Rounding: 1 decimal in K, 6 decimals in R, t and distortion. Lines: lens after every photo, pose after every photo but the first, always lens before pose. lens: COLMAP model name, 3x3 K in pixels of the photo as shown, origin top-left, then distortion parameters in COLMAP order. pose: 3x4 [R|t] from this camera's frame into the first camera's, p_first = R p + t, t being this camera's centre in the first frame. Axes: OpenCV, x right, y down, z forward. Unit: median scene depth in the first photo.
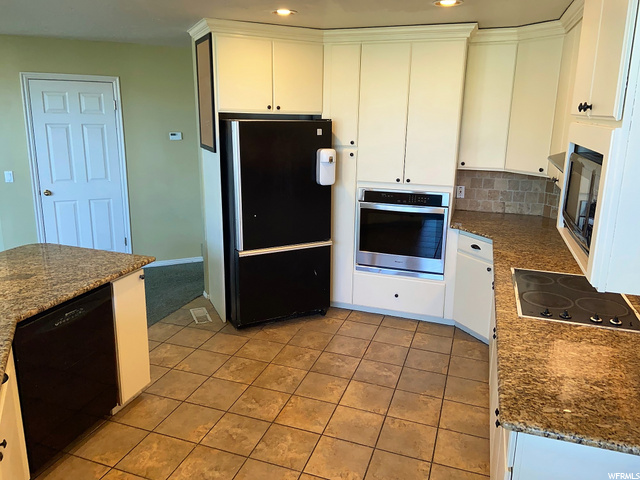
lens RADIAL K [[481.2, 0, 318.6], [0, 481.2, 221.4], [0, 0, 1]] dist [0.120211, -0.147538]
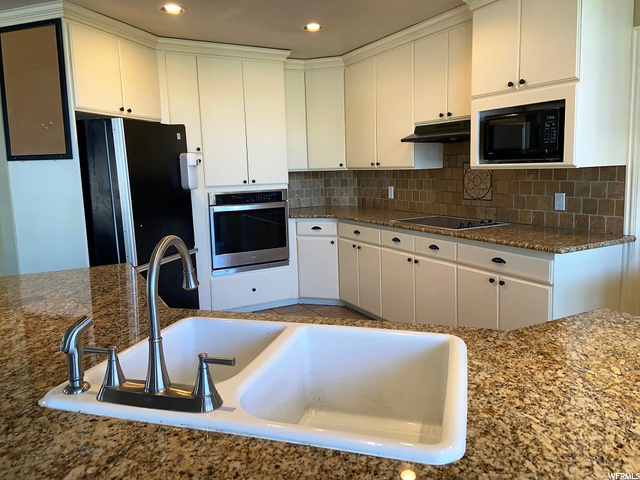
lens RADIAL K [[481.2, 0, 318.6], [0, 481.2, 221.4], [0, 0, 1]] dist [0.120211, -0.147538]
pose [[0.679411, -0.118475, 0.724130, -0.526450], [0.200911, 0.979201, -0.028296, 0.067085], [-0.705716, 0.164710, 0.689083, 0.142687]]
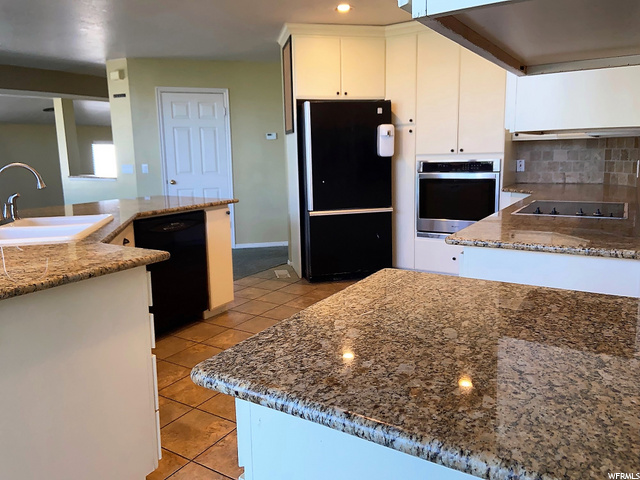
lens RADIAL K [[481.2, 0, 318.6], [0, 481.2, 221.4], [0, 0, 1]] dist [0.120211, -0.147538]
pose [[0.972975, -0.003623, -0.230882, 0.123108], [-0.015833, 0.996477, -0.082359, 0.173296], [0.230367, 0.083789, 0.969490, -0.137920]]
